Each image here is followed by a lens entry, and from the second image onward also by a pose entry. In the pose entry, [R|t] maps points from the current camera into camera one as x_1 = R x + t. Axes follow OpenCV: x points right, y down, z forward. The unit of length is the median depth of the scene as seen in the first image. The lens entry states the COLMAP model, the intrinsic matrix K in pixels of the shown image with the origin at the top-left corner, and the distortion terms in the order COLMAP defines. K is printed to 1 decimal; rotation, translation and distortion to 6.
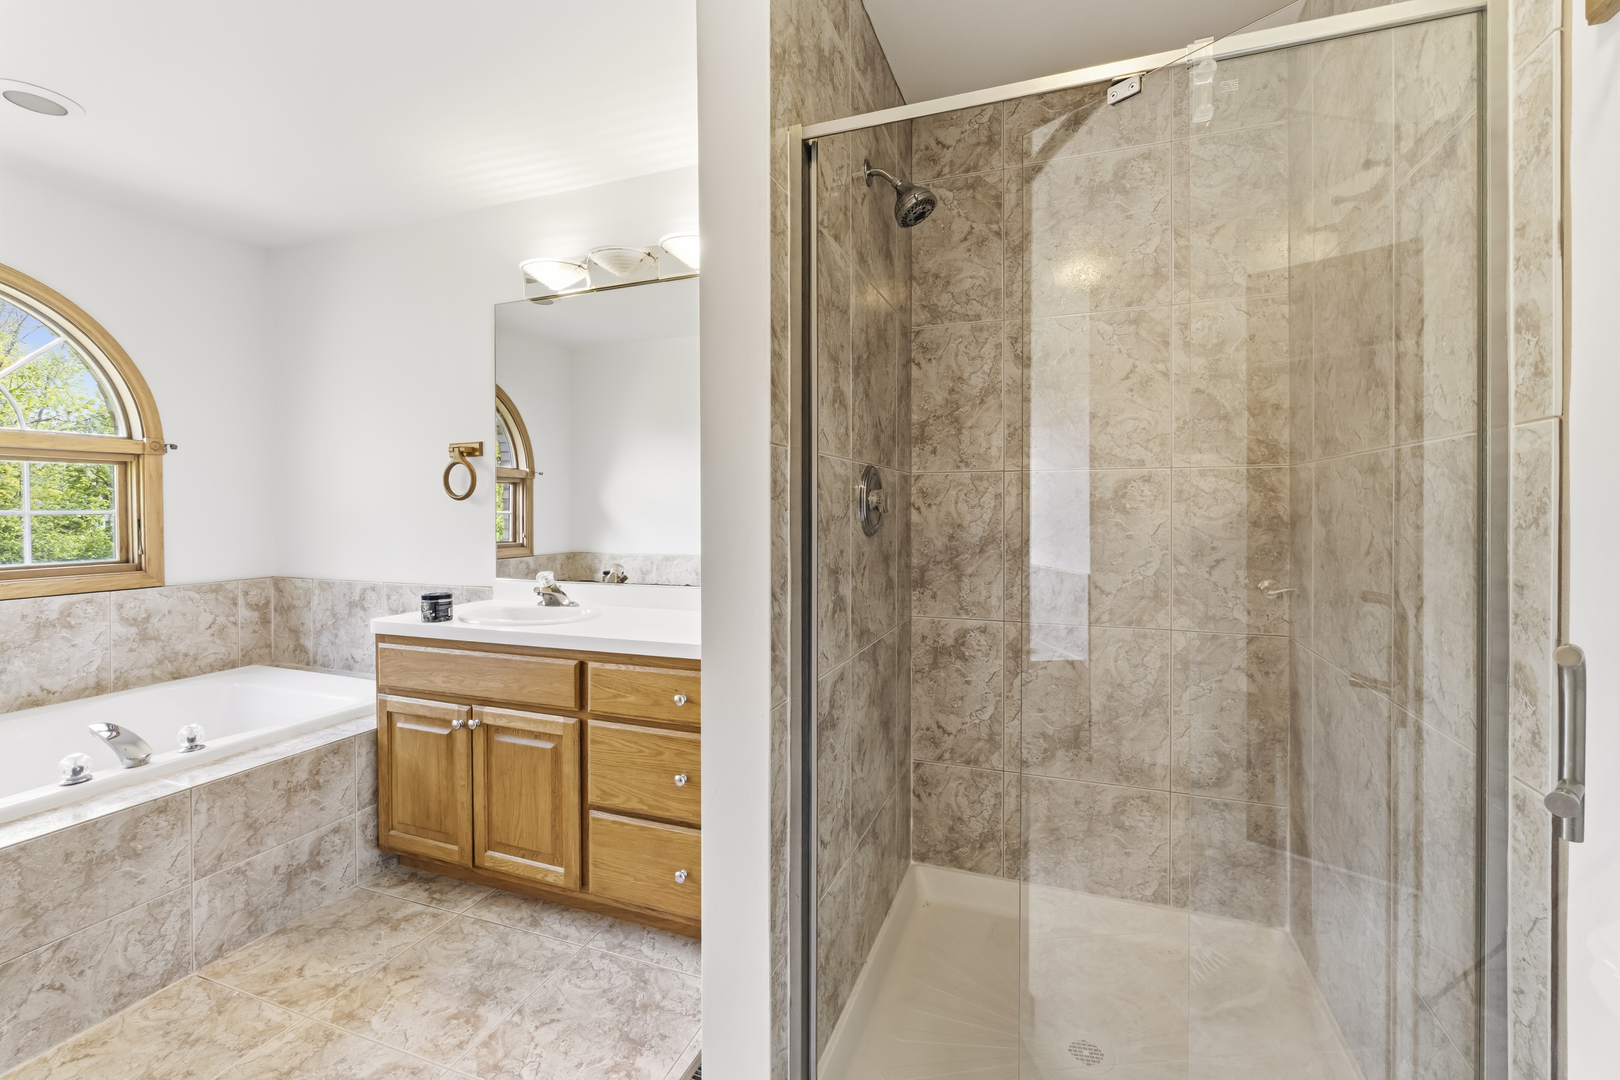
lens RADIAL K [[714.5, 0, 803.2], [0, 714.5, 518.2], [0, 0, 1]] dist [-0.000879, 0.000244]
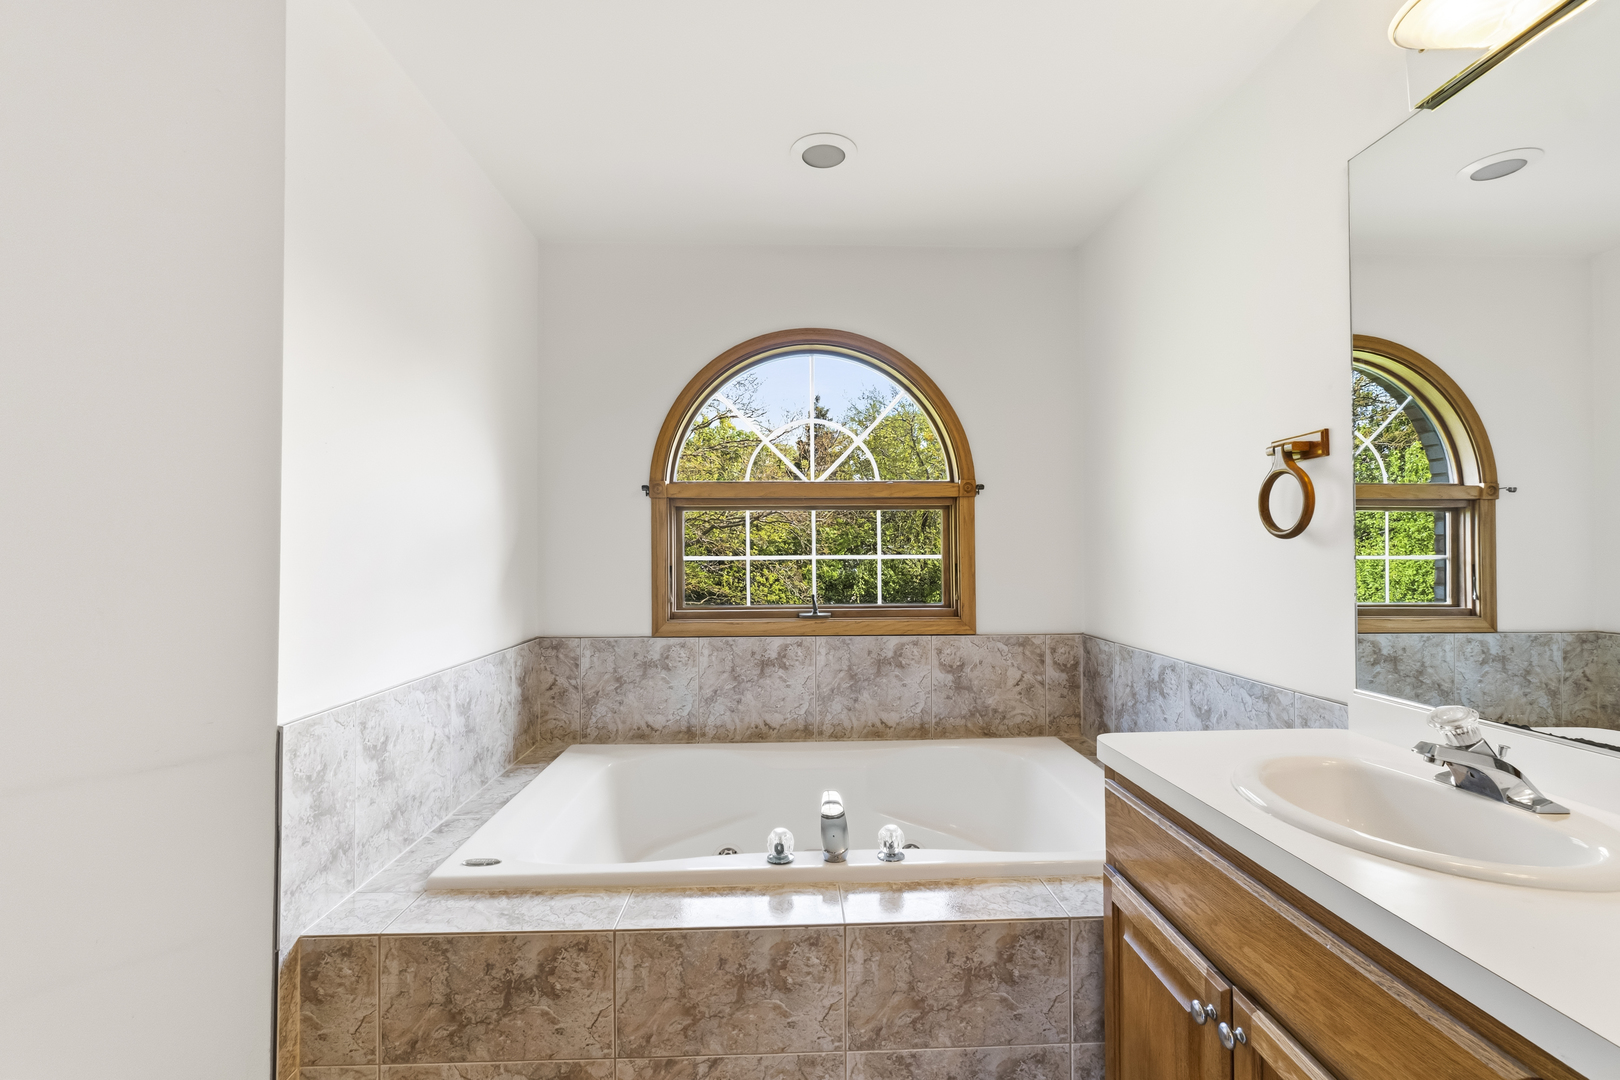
lens RADIAL K [[714.8, 0, 810.0], [0, 714.8, 540.0], [0, 0, 1]] dist [-0.005980, -0.000442]
pose [[0.395287, -0.015536, -0.918426, -0.143643], [-0.008733, 0.999748, -0.020670, -0.011439], [0.918516, 0.016191, 0.395052, 0.552688]]
